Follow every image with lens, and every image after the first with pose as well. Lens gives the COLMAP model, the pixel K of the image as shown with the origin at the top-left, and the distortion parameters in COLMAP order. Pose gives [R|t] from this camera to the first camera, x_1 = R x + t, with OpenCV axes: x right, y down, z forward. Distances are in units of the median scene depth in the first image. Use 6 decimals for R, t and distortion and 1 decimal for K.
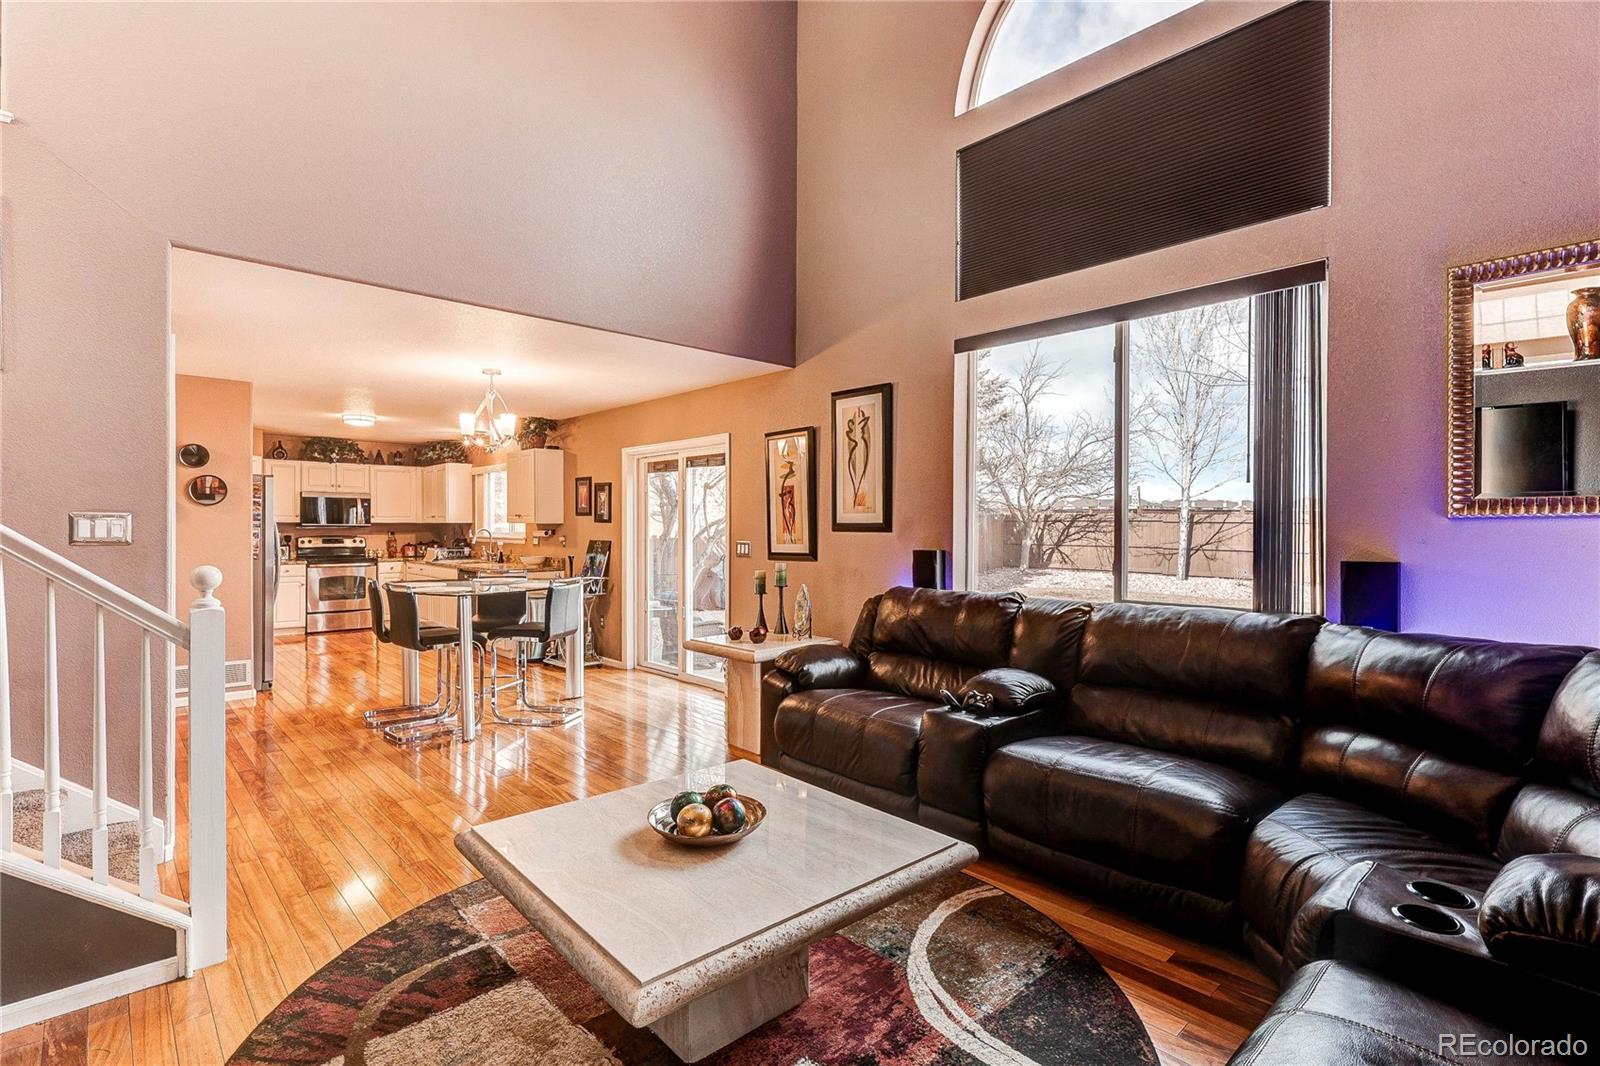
lens RADIAL K [[754.1, 0, 800.3], [0, 754.1, 532.9], [0, 0, 1]] dist [-0.001359, 0.000736]
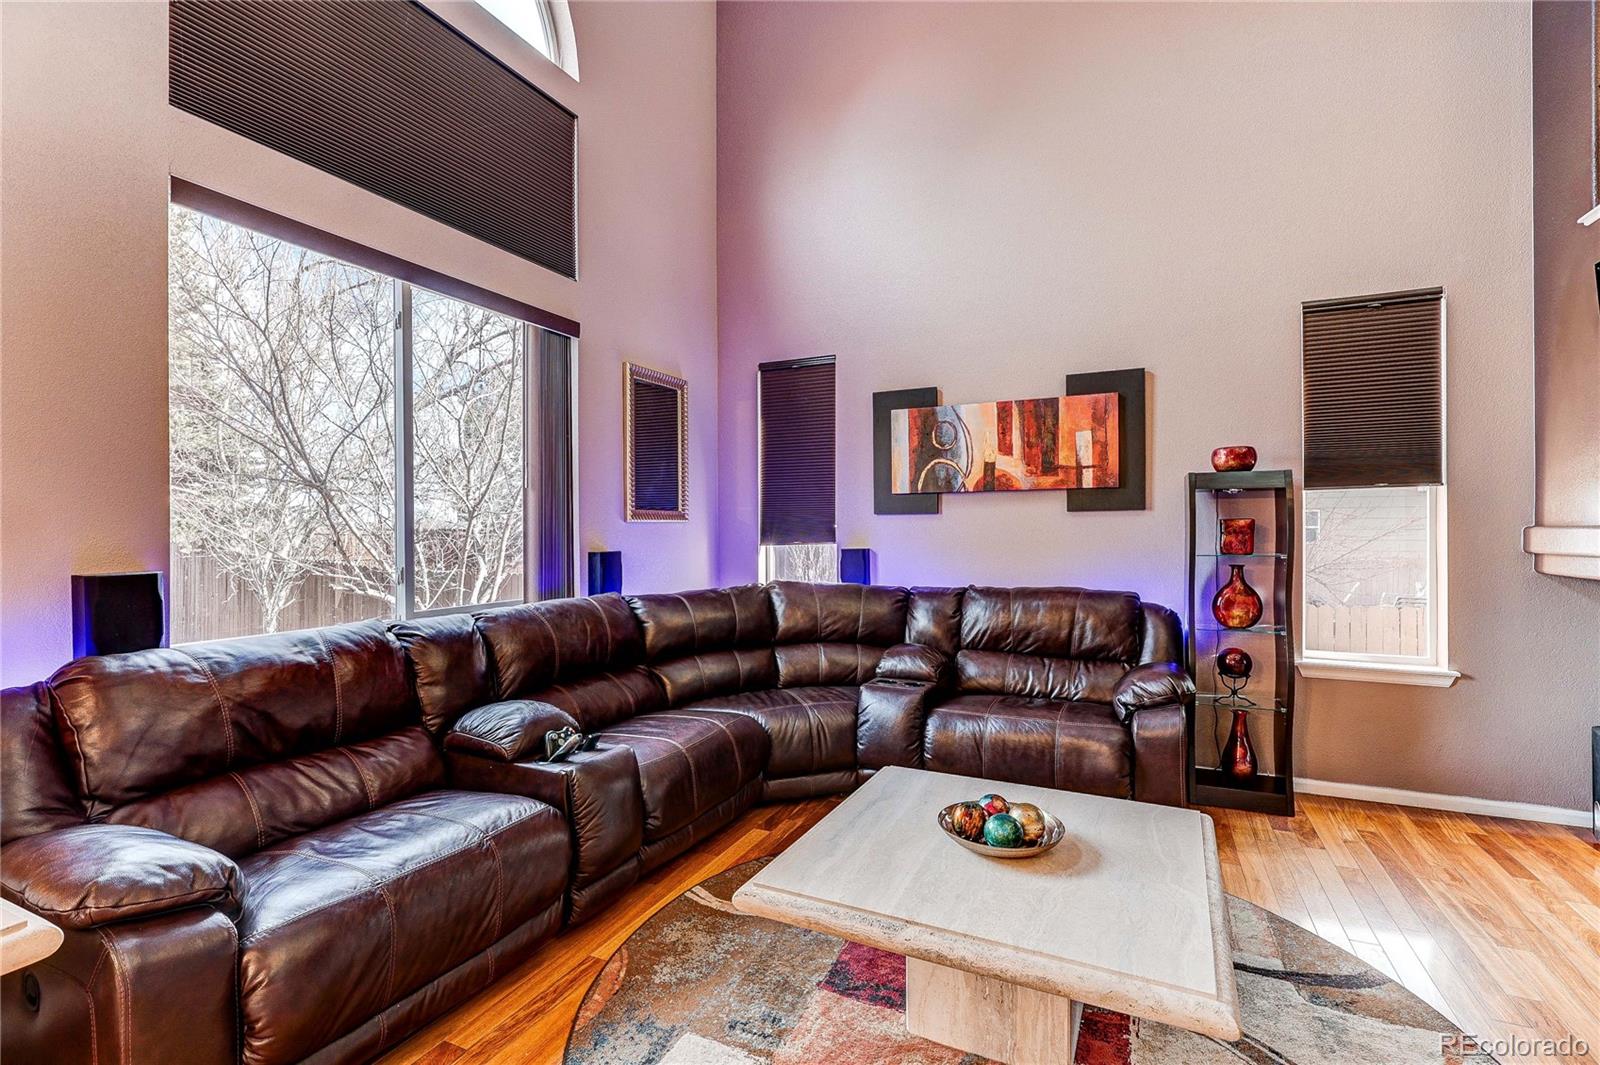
lens RADIAL K [[754.1, 0, 796.4], [0, 754.1, 527.6], [0, 0, 1]] dist [-0.001359, 0.000736]
pose [[-0.375301, 0.002512, 0.926900, -0.254708], [0.008494, 0.999964, 0.000729, -0.001261], [-0.926864, 0.008147, -0.375308, 0.443728]]
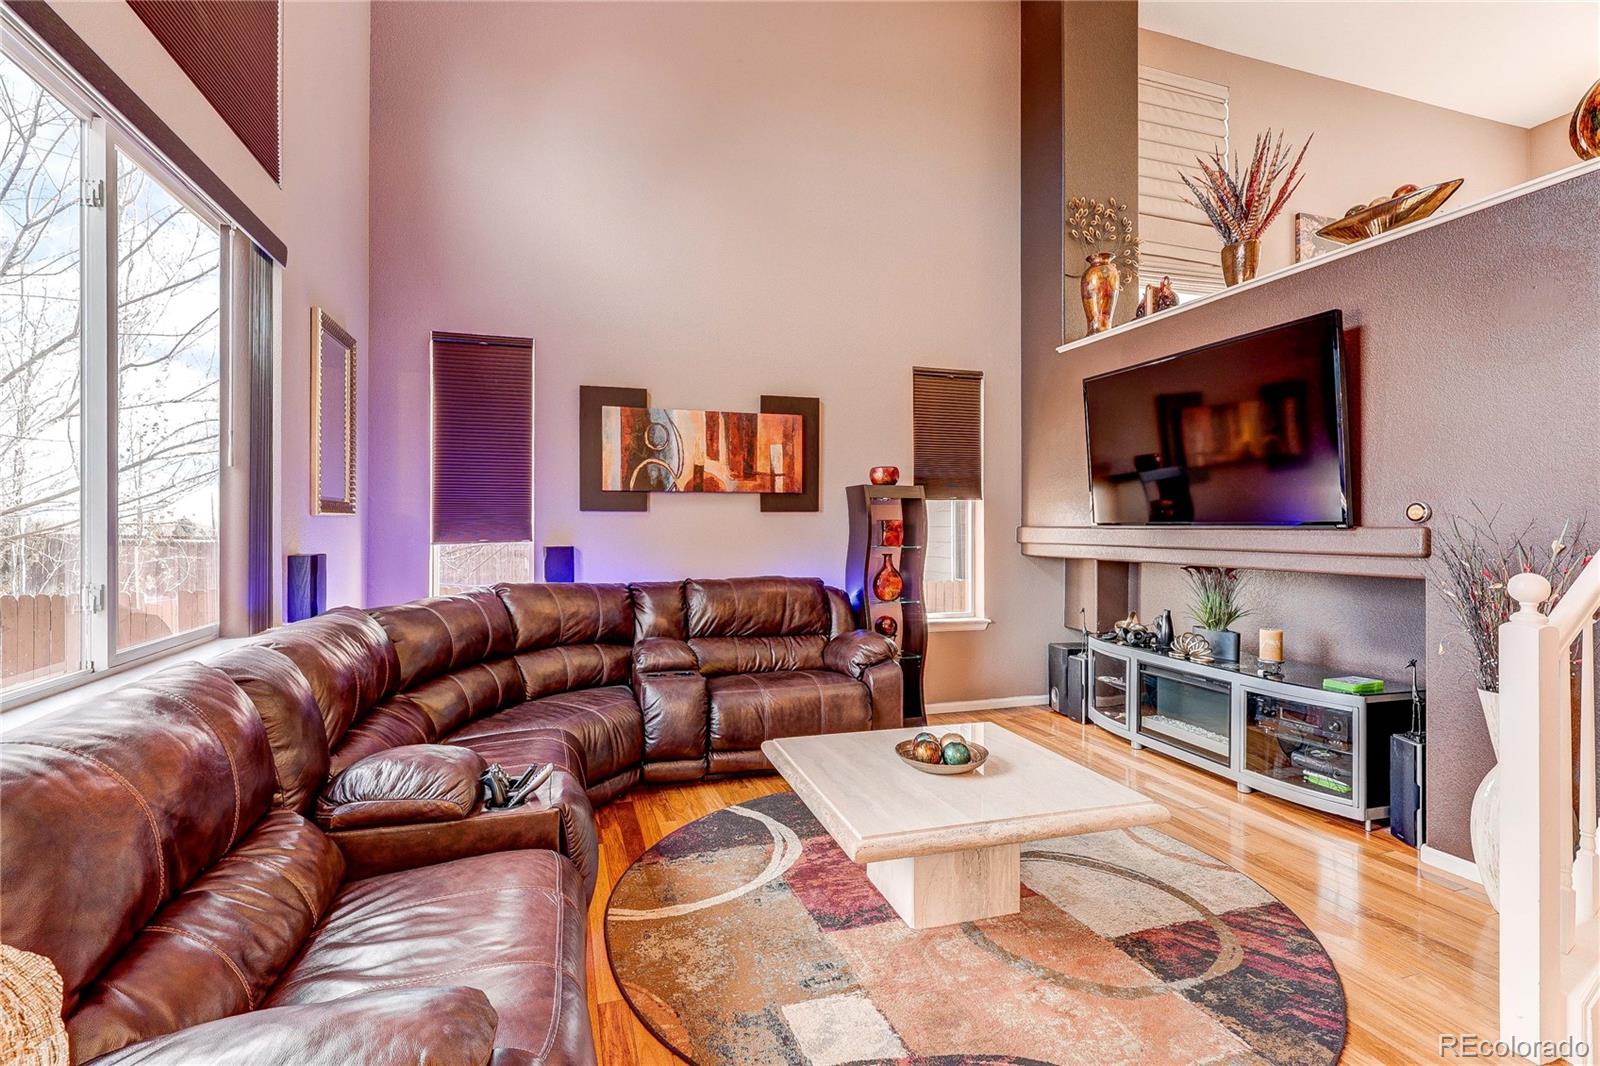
lens RADIAL K [[754.1, 0, 805.4], [0, 754.1, 525.4], [0, 0, 1]] dist [-0.001359, 0.000736]
pose [[-0.910621, -0.003722, 0.413226, -0.121286], [-0.000724, 0.999972, 0.007413, -0.004024], [-0.413242, 0.006451, -0.910598, 0.623847]]
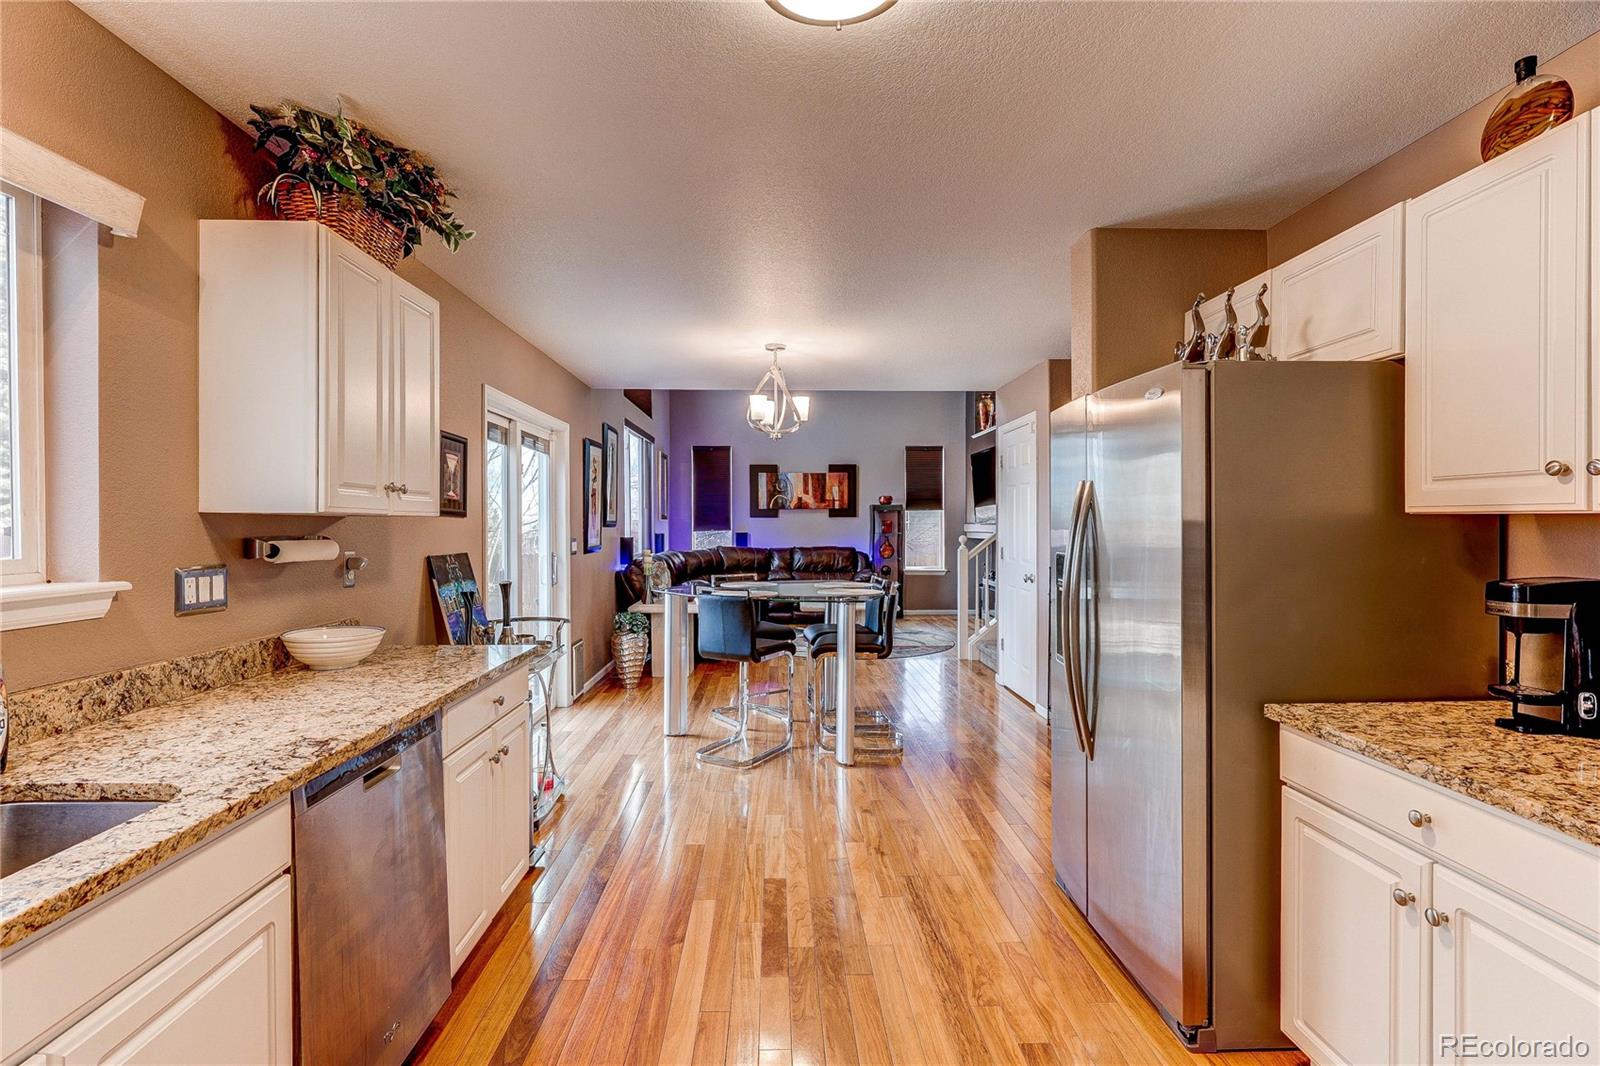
lens RADIAL K [[754.1, 0, 784.1], [0, 754.1, 529.9], [0, 0, 1]] dist [-0.001359, 0.000736]
pose [[-0.740495, -0.007712, 0.672018, -0.706240], [0.004924, 0.999845, 0.016900, -0.011387], [-0.672044, 0.015823, -0.740342, 1.154827]]
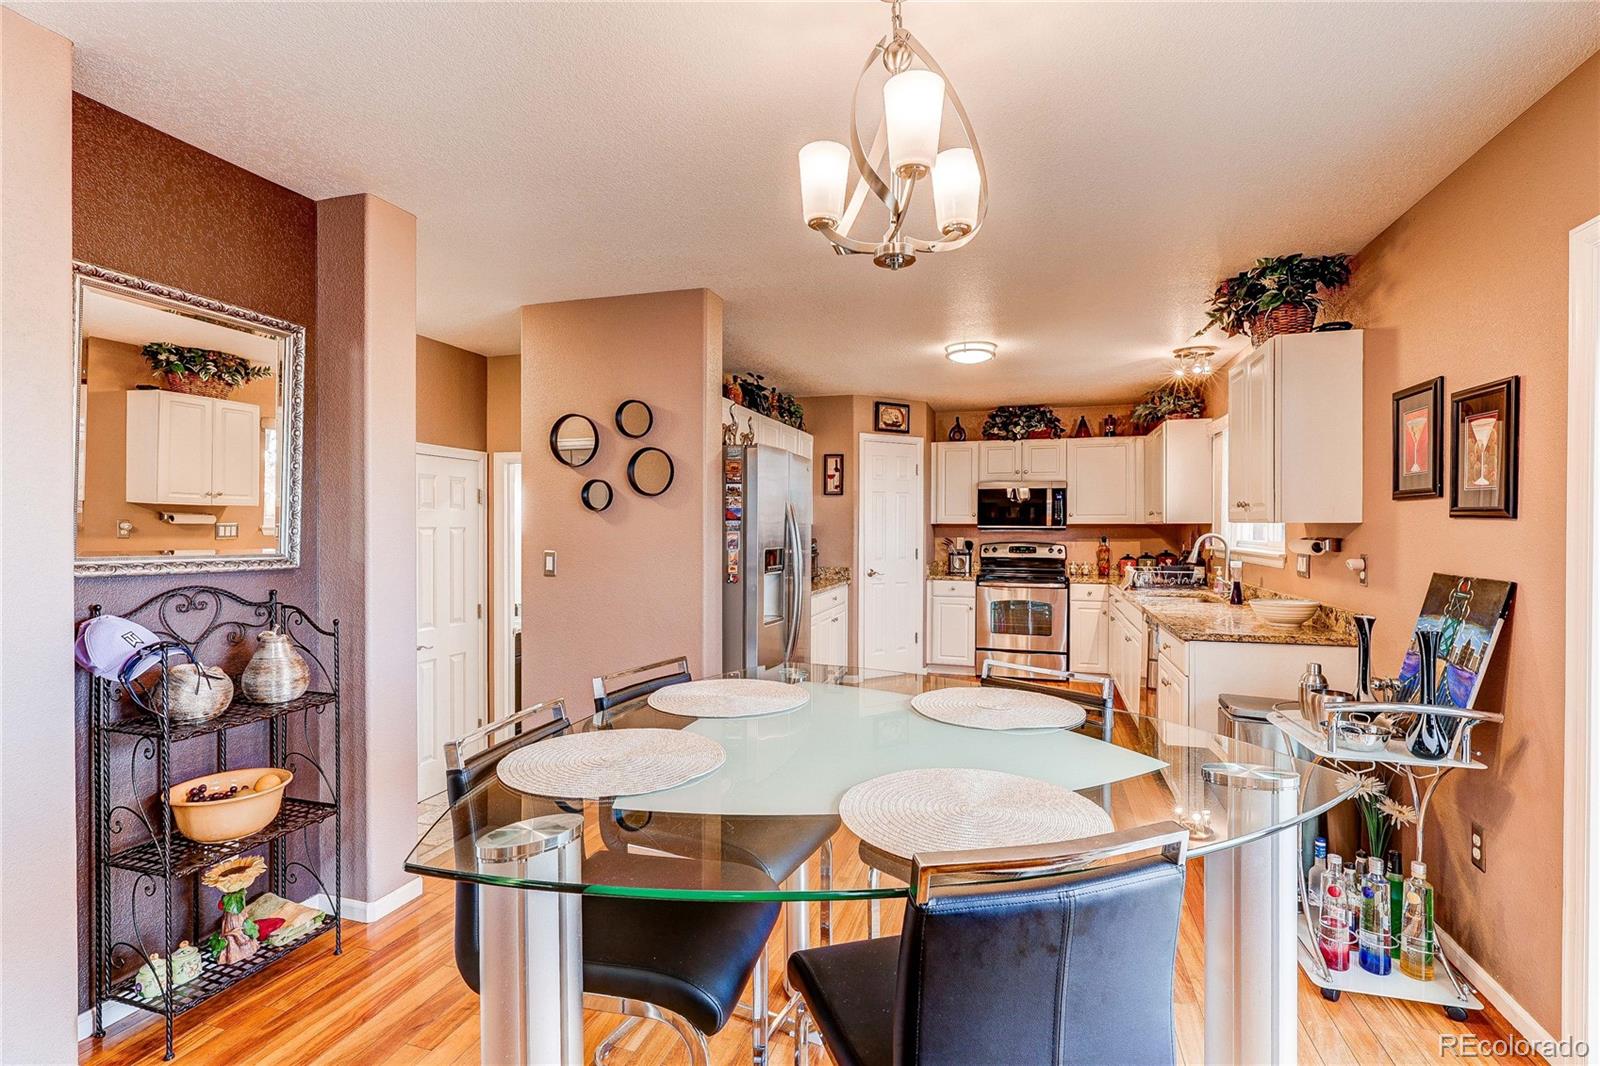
lens RADIAL K [[754.1, 0, 797.9], [0, 754.1, 530.1], [0, 0, 1]] dist [-0.001359, 0.000736]
pose [[0.496418, 0.002580, -0.868080, -0.130373], [-0.009098, 0.999956, -0.002230, -0.005511], [0.868036, 0.009005, 0.496420, 0.584927]]
